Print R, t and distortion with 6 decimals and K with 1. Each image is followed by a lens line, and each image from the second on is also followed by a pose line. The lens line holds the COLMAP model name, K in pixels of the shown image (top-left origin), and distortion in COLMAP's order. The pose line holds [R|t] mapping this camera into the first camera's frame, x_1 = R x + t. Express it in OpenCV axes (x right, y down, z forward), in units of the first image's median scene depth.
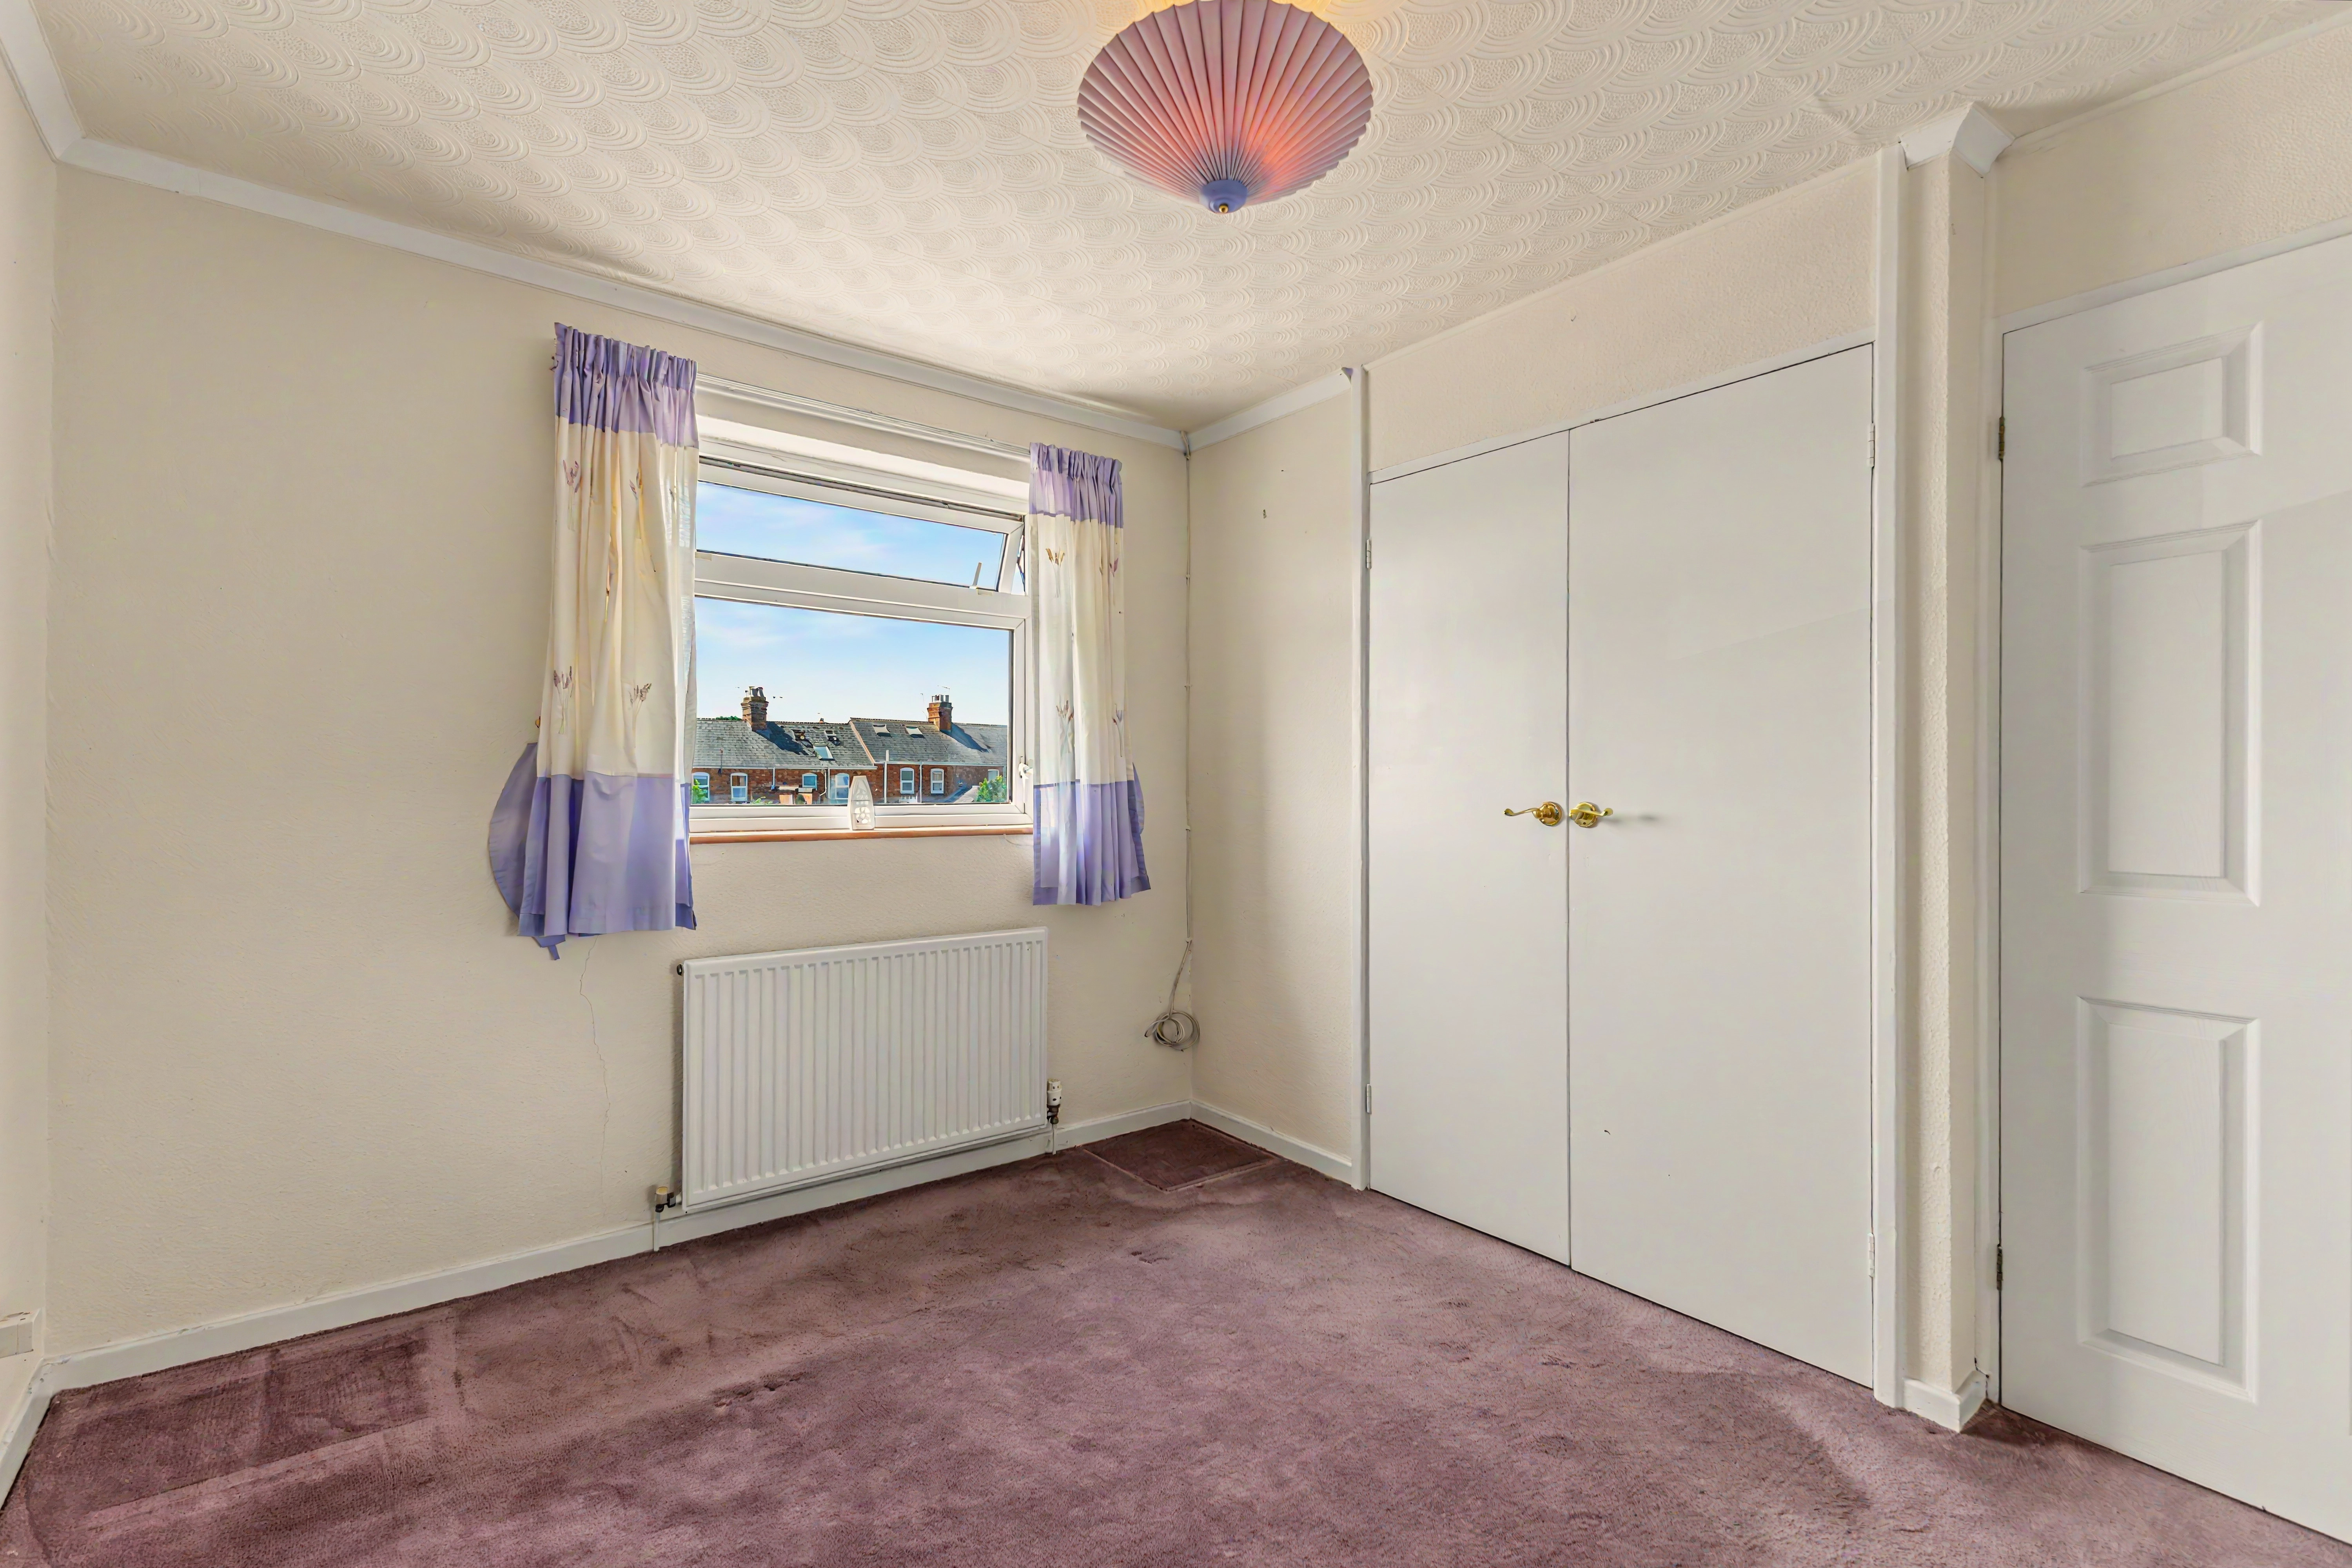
lens RADIAL K [[1034.7, 0, 1151.5], [0, 1034.7, 783.7], [0, 0, 1]] dist [0.011409, -0.001057]
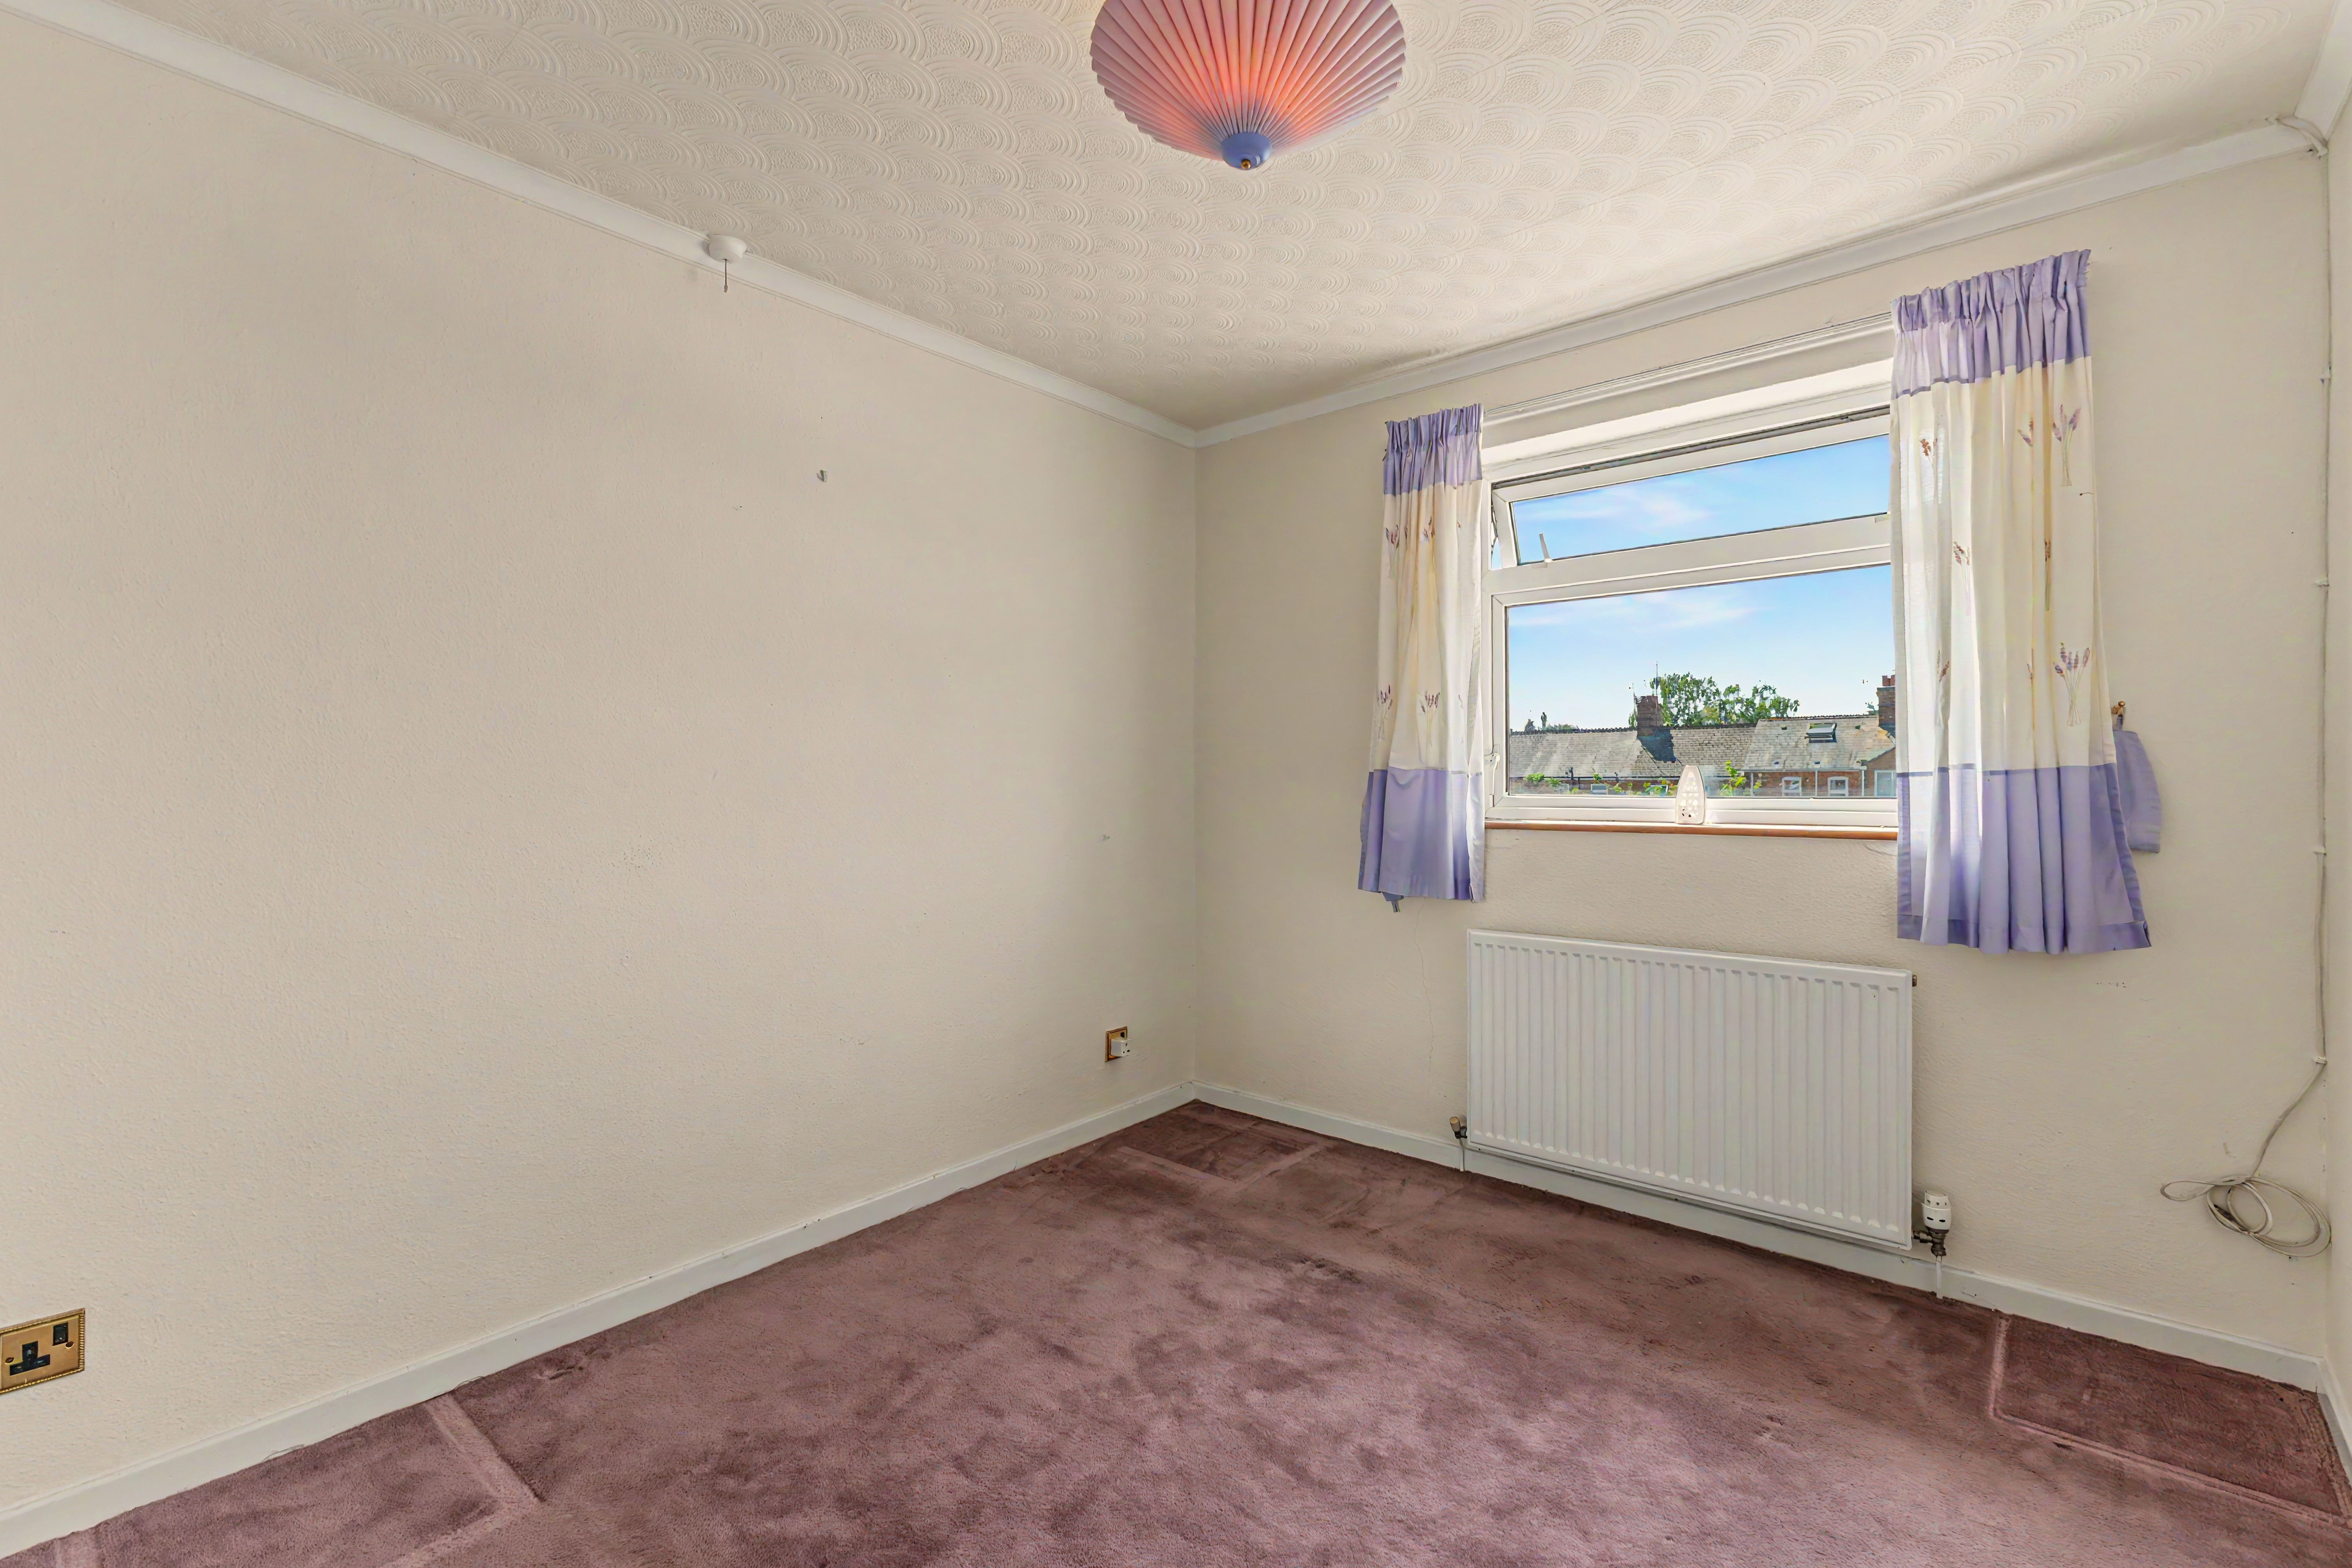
lens RADIAL K [[1034.7, 0, 1197.7], [0, 1034.7, 779.9], [0, 0, 1]] dist [0.011409, -0.001057]
pose [[0.230236, -0.000714, -0.973135, 0.592319], [0.009766, 0.999951, 0.001577, 0.000068], [0.973086, -0.009867, 0.230232, 0.435085]]
